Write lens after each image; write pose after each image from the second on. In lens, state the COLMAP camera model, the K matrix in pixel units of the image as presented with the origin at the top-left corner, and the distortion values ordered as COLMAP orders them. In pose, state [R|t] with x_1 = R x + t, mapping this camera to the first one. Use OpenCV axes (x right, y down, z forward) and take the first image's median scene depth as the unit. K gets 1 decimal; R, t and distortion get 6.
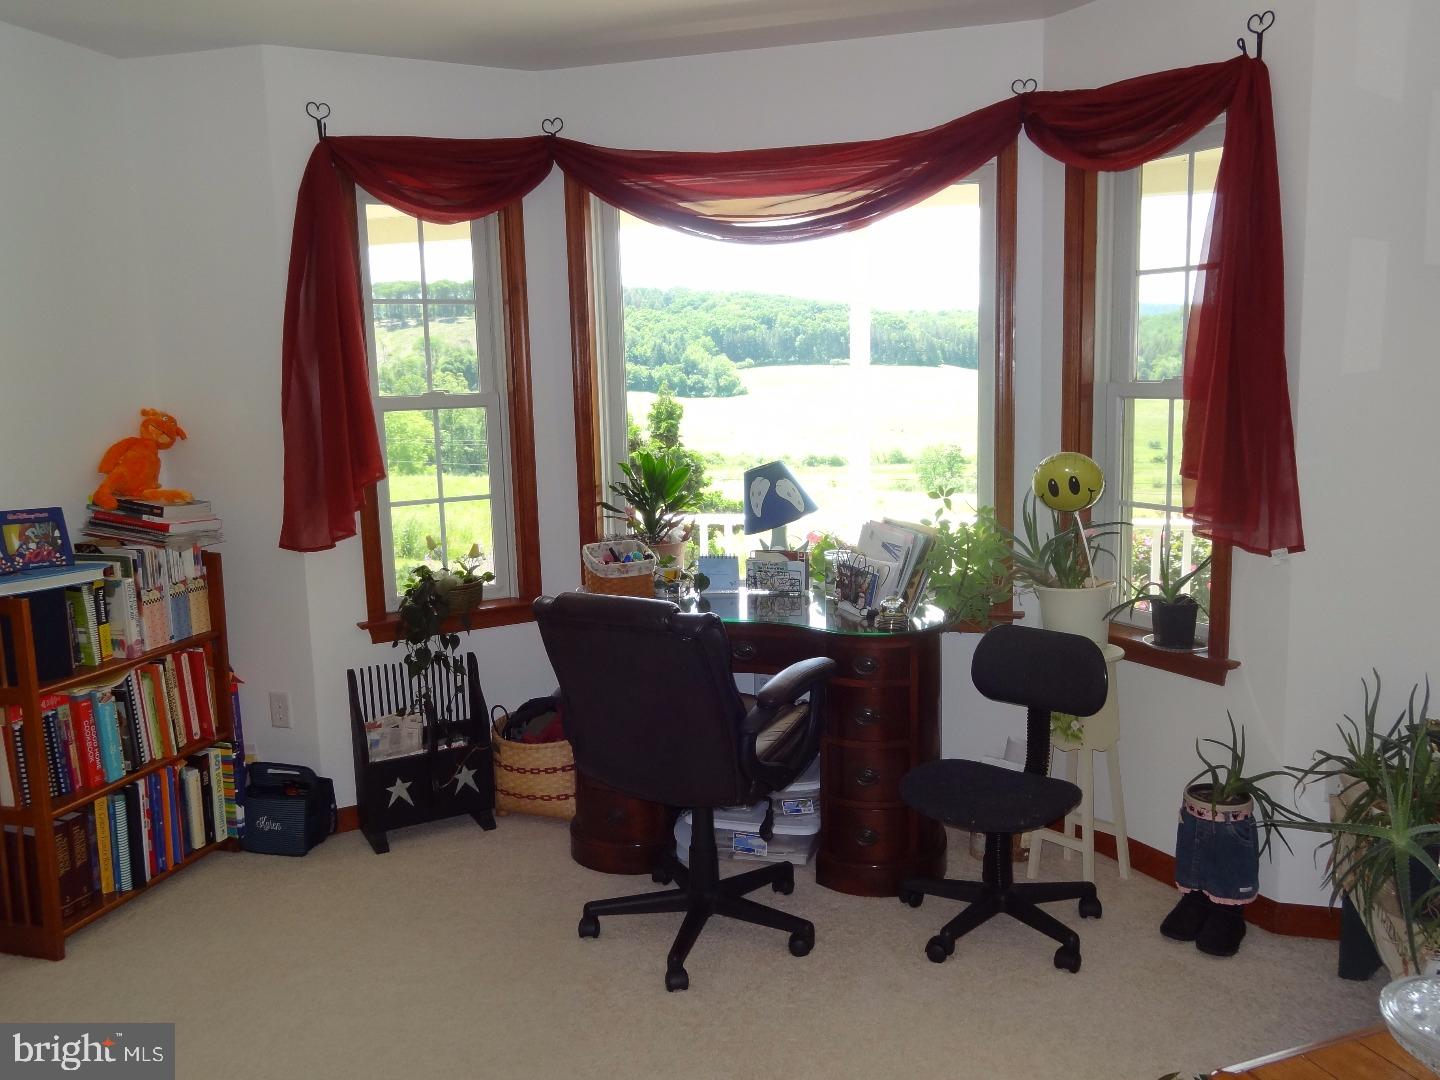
lens RADIAL K [[1157.1, 0, 721.1], [0, 1157.1, 531.5], [0, 0, 1]] dist [-0.003353, -0.002977]
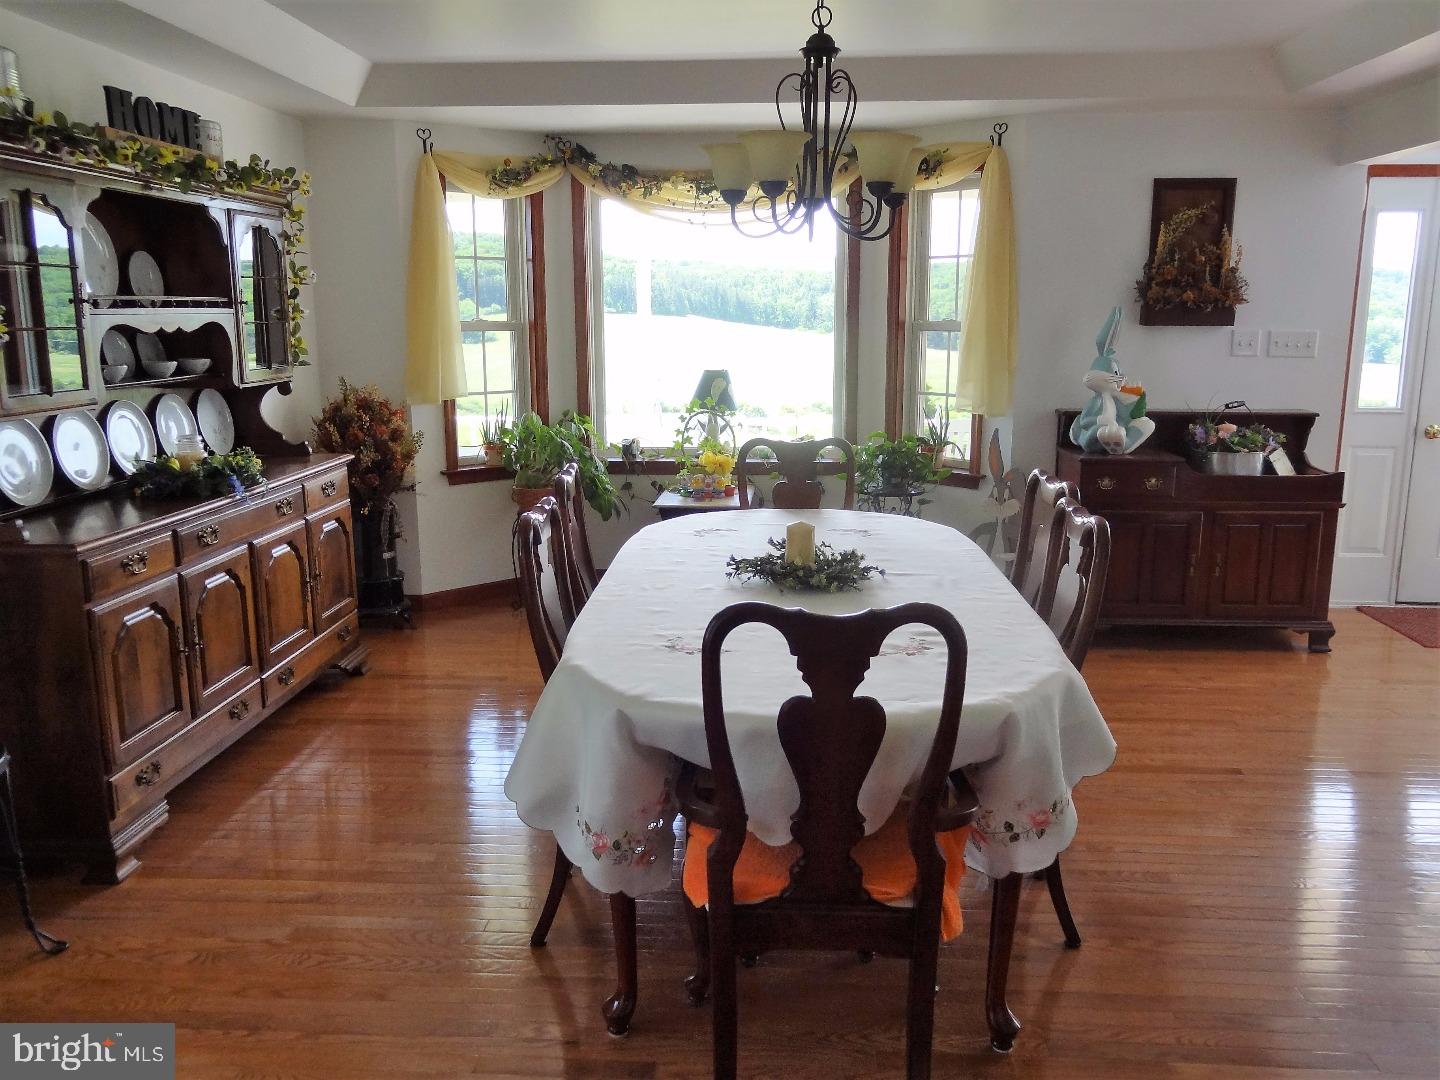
lens RADIAL K [[1157.1, 0, 720.1], [0, 1157.1, 542.7], [0, 0, 1]] dist [-0.003353, -0.002977]
pose [[0.976546, -0.017500, 0.214595, -0.282700], [0.006130, 0.998547, 0.053535, 0.092587], [-0.215220, -0.050964, 0.975235, -0.553665]]
